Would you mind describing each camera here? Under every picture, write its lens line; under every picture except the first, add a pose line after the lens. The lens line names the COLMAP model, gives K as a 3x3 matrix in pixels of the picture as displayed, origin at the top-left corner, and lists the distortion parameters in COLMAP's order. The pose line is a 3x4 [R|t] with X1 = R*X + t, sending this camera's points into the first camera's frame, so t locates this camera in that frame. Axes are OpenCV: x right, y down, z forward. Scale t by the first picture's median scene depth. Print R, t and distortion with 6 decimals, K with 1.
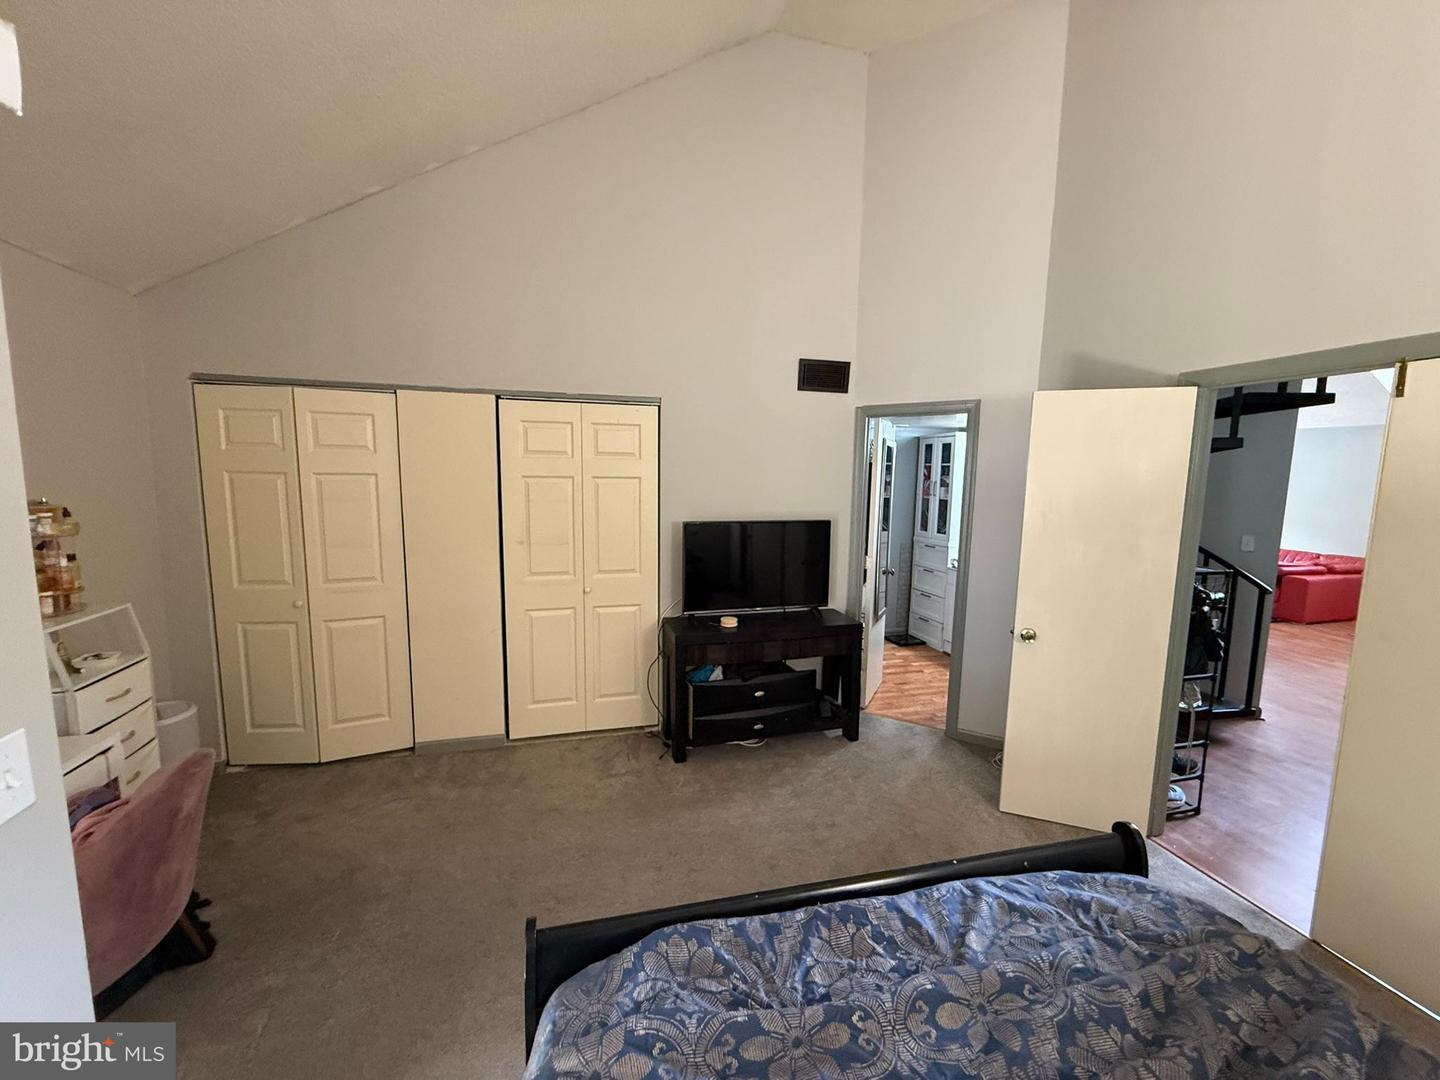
lens RADIAL K [[575.4, 0, 720.1], [0, 575.4, 545.3], [0, 0, 1]] dist [-0.000113, 0.000550]
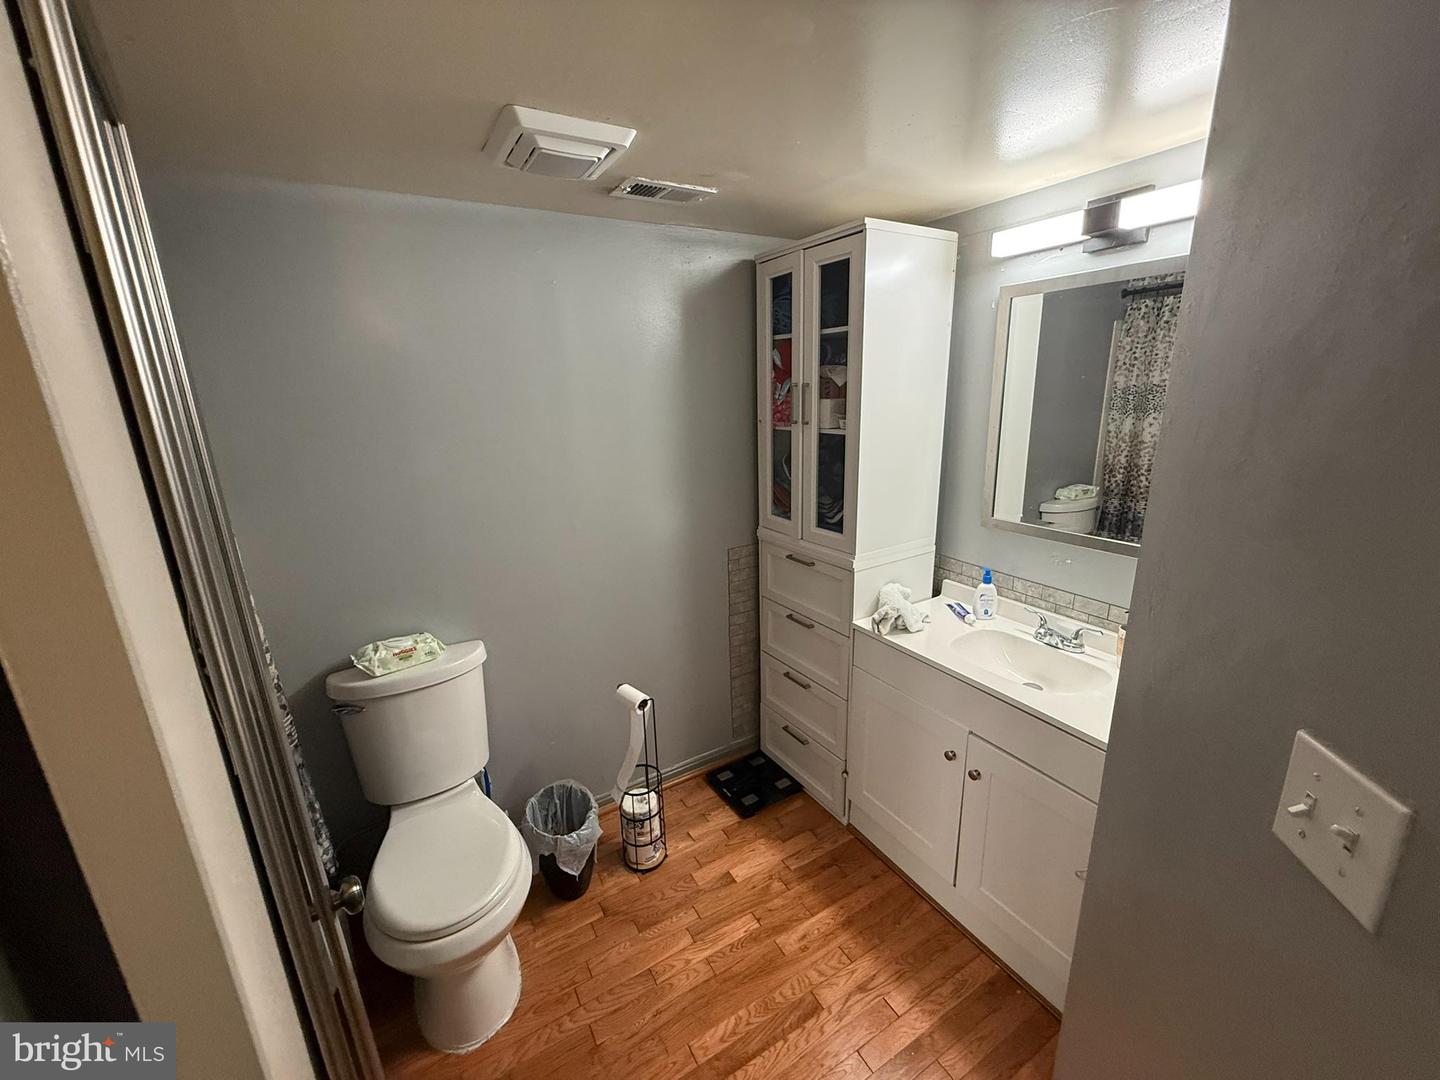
lens RADIAL K [[575.4, 0, 719.8], [0, 575.4, 536.9], [0, 0, 1]] dist [-0.000113, 0.000550]
pose [[0.960528, -0.115535, 0.253057, 0.220350], [0.078607, 0.985328, 0.151490, -0.074924], [-0.266847, -0.125619, 0.955517, 0.657207]]
